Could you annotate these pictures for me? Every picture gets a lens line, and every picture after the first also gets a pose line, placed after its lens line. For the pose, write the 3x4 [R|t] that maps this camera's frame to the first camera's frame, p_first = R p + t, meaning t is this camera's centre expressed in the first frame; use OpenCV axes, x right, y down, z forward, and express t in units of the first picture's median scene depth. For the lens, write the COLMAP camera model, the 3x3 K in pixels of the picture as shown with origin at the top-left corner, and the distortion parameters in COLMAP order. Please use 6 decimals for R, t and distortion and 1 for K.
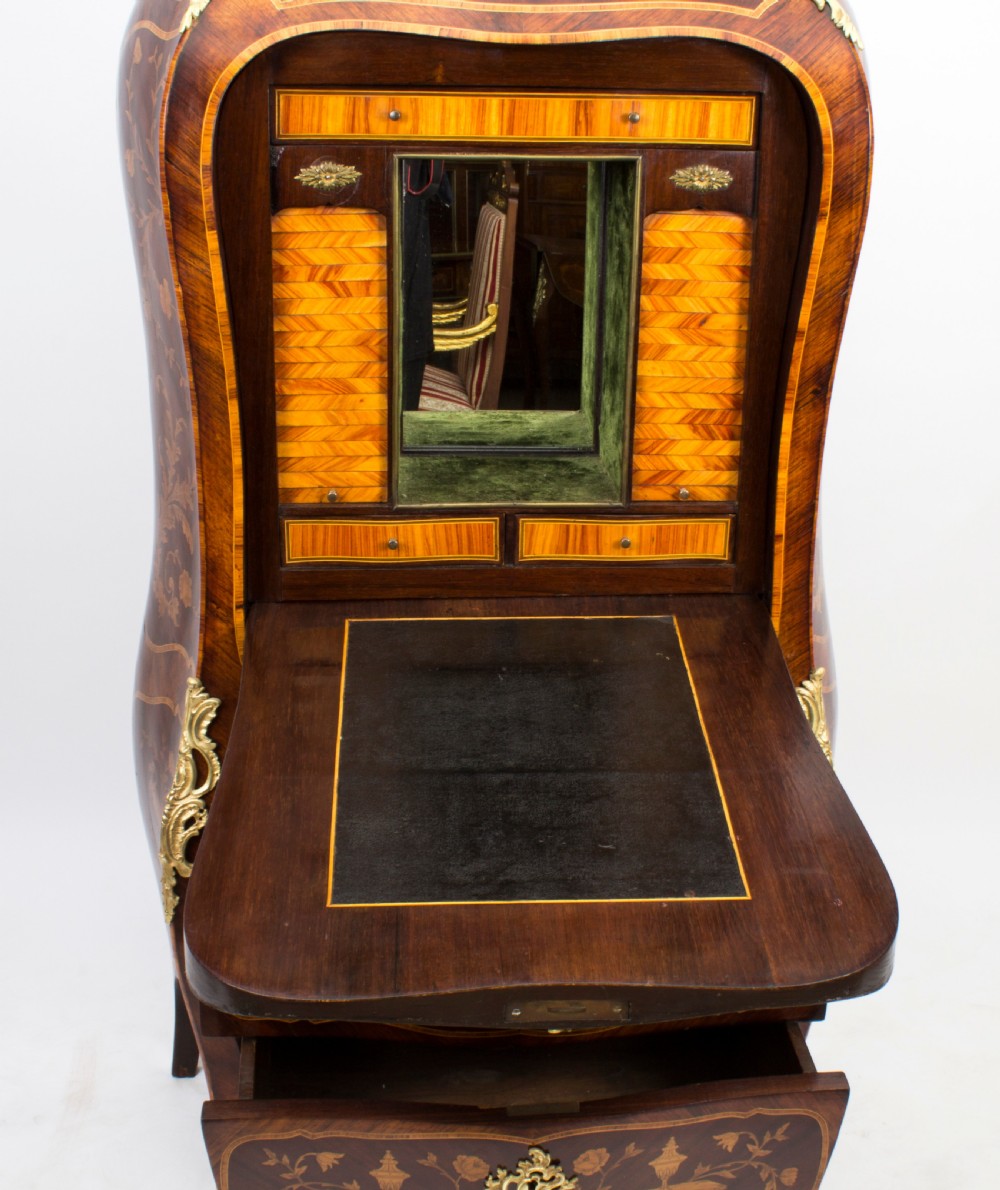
lens RADIAL K [[1679.6, 0, 520.1], [0, 1679.6, 568.2], [0, 0, 1]] dist [-0.133034, 0.088500]
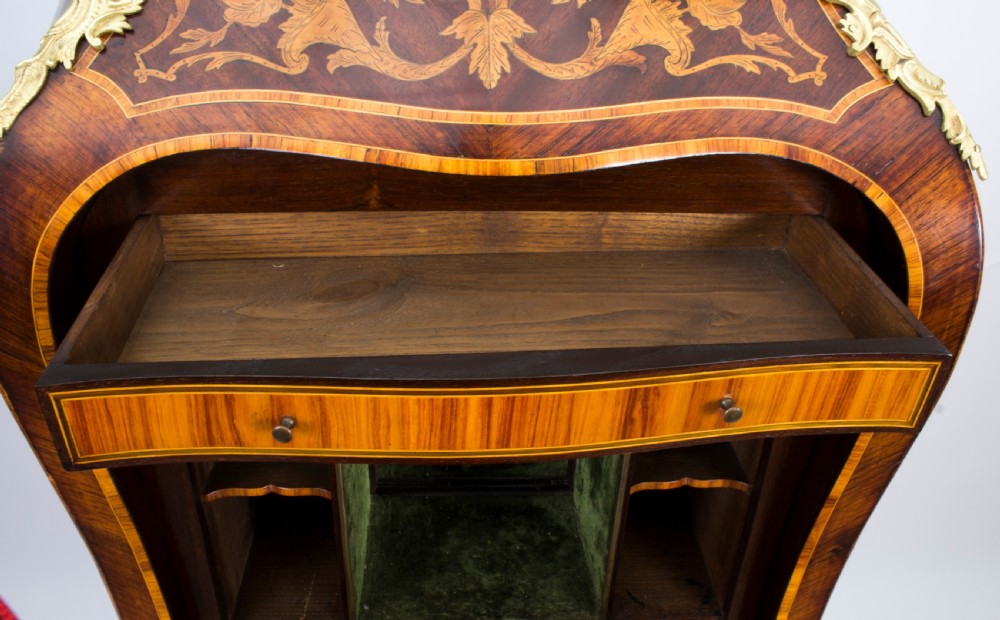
lens RADIAL K [[825.4, 0, 498.0], [0, 825.4, 323.5], [0, 0, 1]] dist [-0.172941, 0.145950]
pose [[0.999905, 0.010496, -0.008910, 0.007224], [-0.008771, 0.984457, 0.175404, -0.309887], [0.010613, -0.175309, 0.984456, 0.660827]]
